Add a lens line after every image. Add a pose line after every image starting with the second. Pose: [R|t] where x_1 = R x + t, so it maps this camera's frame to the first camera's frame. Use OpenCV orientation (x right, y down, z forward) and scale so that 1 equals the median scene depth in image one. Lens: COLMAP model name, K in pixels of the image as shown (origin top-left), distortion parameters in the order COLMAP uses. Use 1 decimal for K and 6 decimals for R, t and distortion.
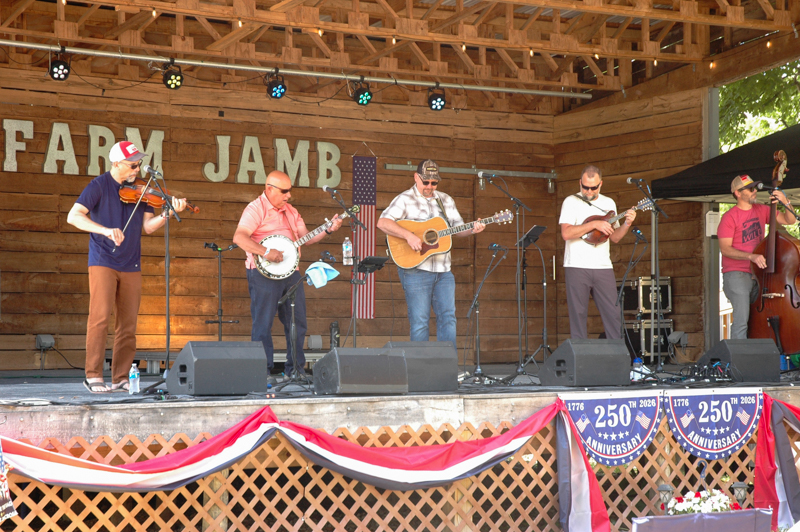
lens RADIAL K [[1733.1, 0, 400.0], [0, 1733.1, 266.0], [0, 0, 1]] dist [0.300497, 0.072021]
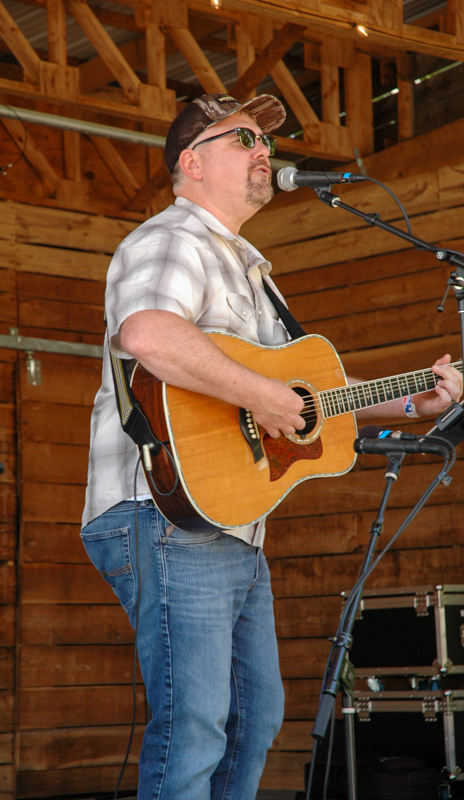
lens RADIAL K [[2368.6, 0, 232.0], [0, 2368.6, 400.0], [0, 0, 1]] dist [0.393668, 0.317344]
pose [[0.980062, 0.007666, 0.198544, -0.022361], [0.007849, 0.996981, -0.077242, 0.005584], [-0.198537, 0.077260, 0.977043, 0.441843]]
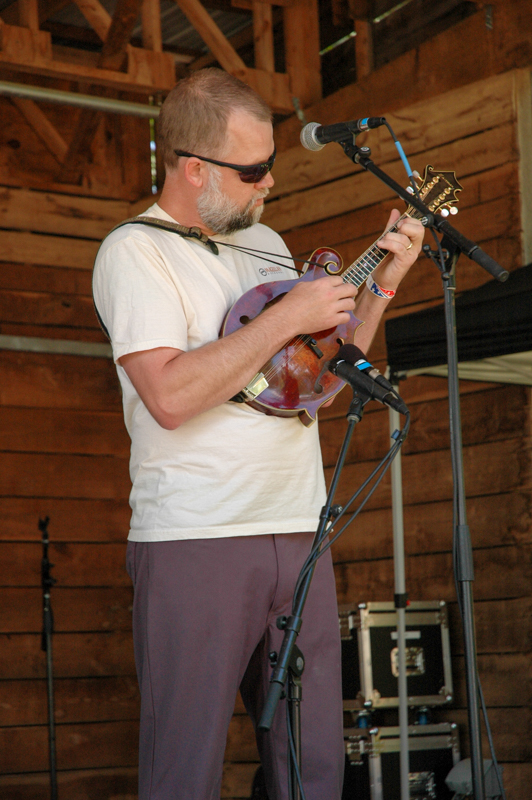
lens RADIAL K [[2389.3, 0, 266.0], [0, 2389.3, 400.0], [0, 0, 1]] dist [0.402282, -0.048194]
pose [[0.993988, -0.018400, 0.107931, 0.065340], [0.027699, 0.995971, -0.085294, 0.006008], [-0.105927, 0.087771, 0.990493, 0.507406]]
